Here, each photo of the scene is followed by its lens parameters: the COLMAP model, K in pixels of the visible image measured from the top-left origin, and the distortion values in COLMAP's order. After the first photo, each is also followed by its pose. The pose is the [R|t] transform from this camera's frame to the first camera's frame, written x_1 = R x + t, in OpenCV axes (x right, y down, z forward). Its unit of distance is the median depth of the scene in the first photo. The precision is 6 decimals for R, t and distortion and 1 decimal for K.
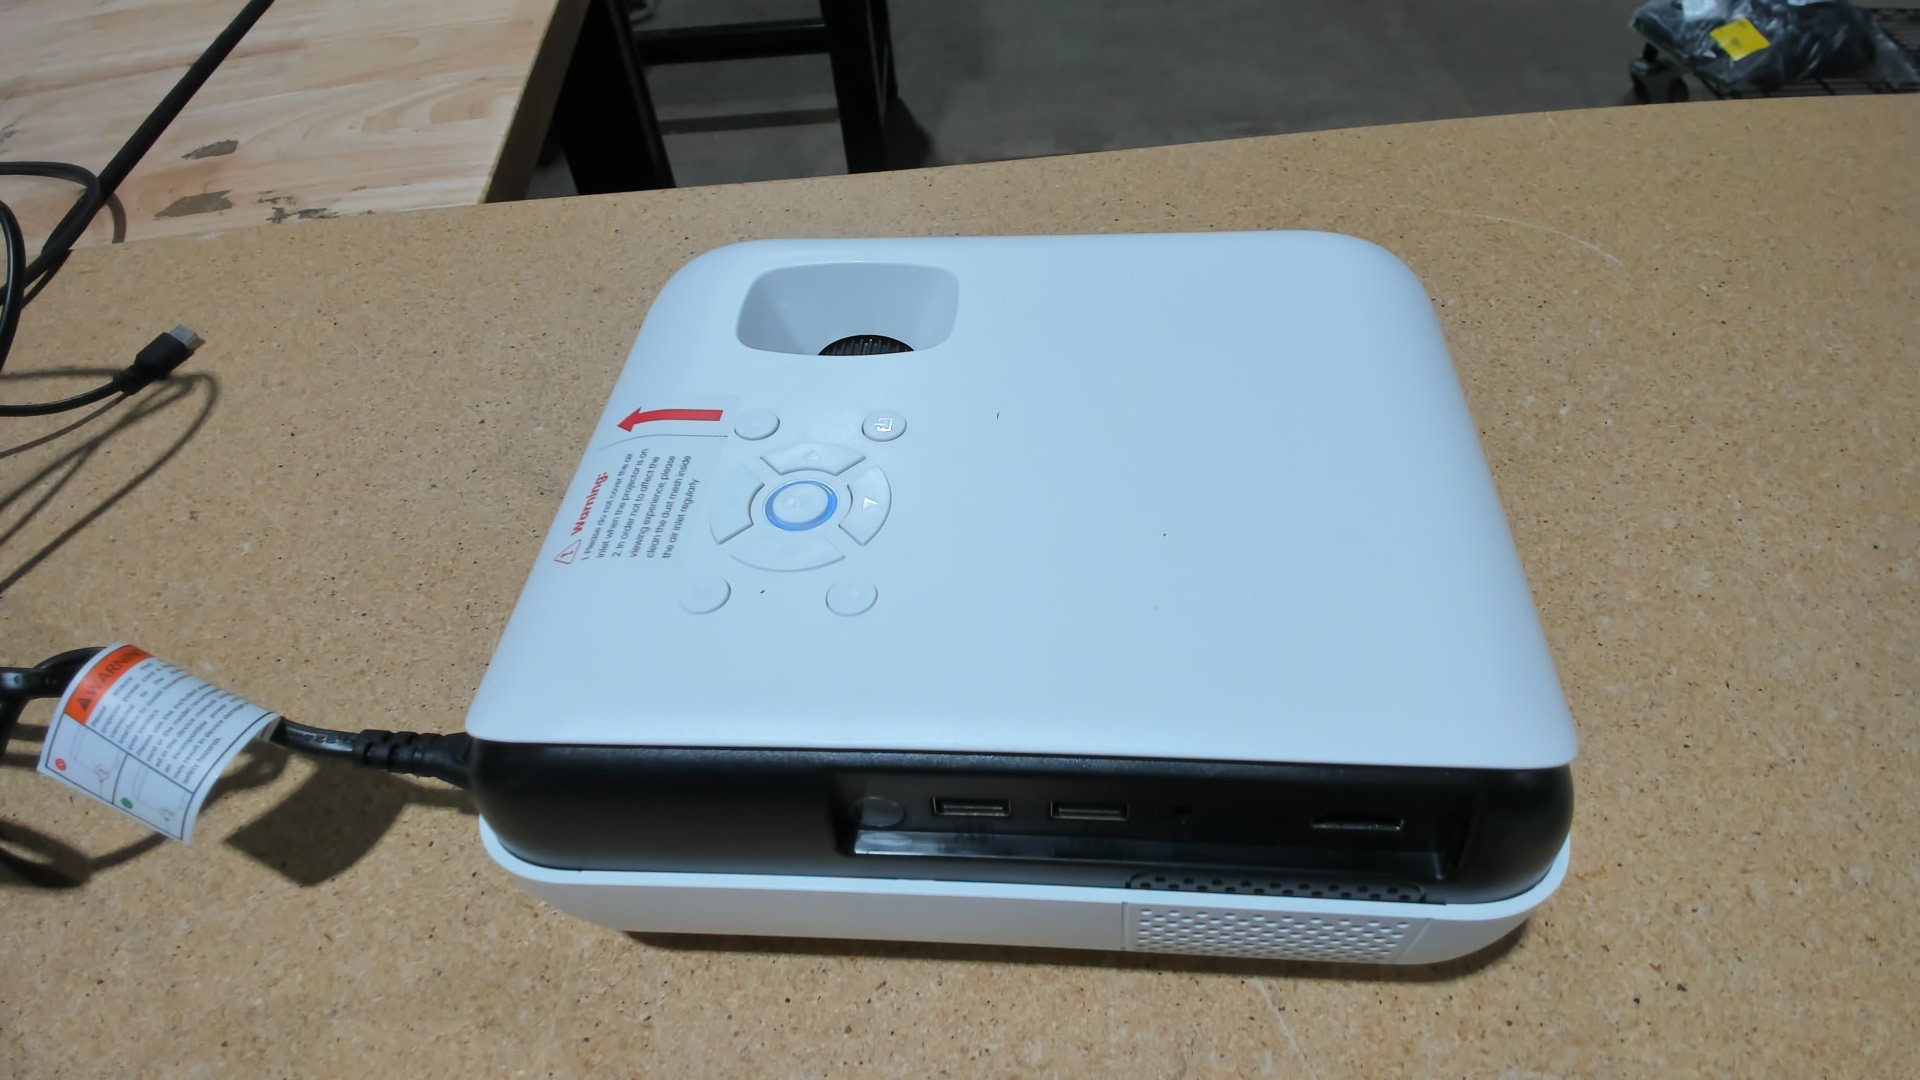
lens RADIAL K [[1168.1, 0, 972.0], [0, 1168.1, 534.4], [0, 0, 1]] dist [0.040470, -0.103812]
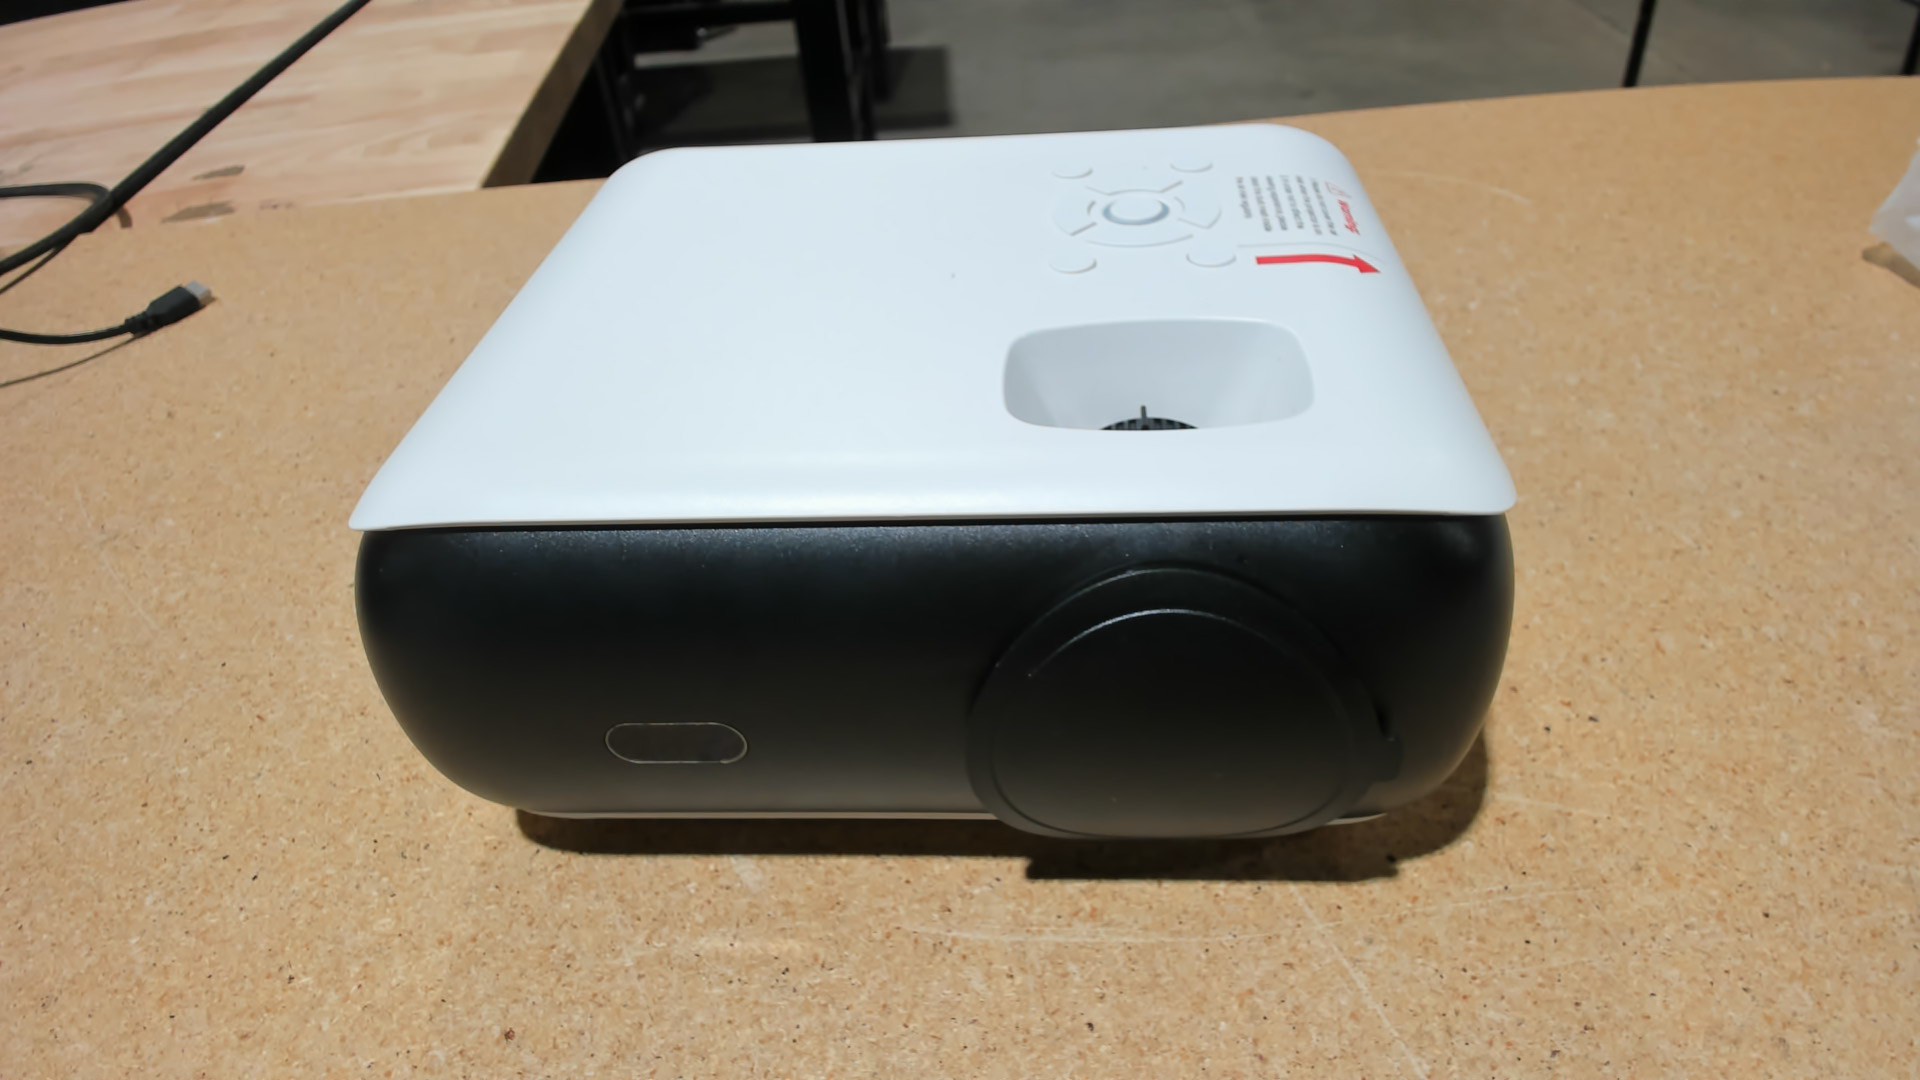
lens RADIAL K [[1175.9, 0, 970.5], [0, 1175.9, 540.6], [0, 0, 1]] dist [0.047625, -0.114700]
pose [[0.999980, -0.005892, 0.002350, 0.059462], [0.006169, 0.989544, -0.144098, 0.327120], [-0.001476, 0.144109, 0.989561, -0.032028]]
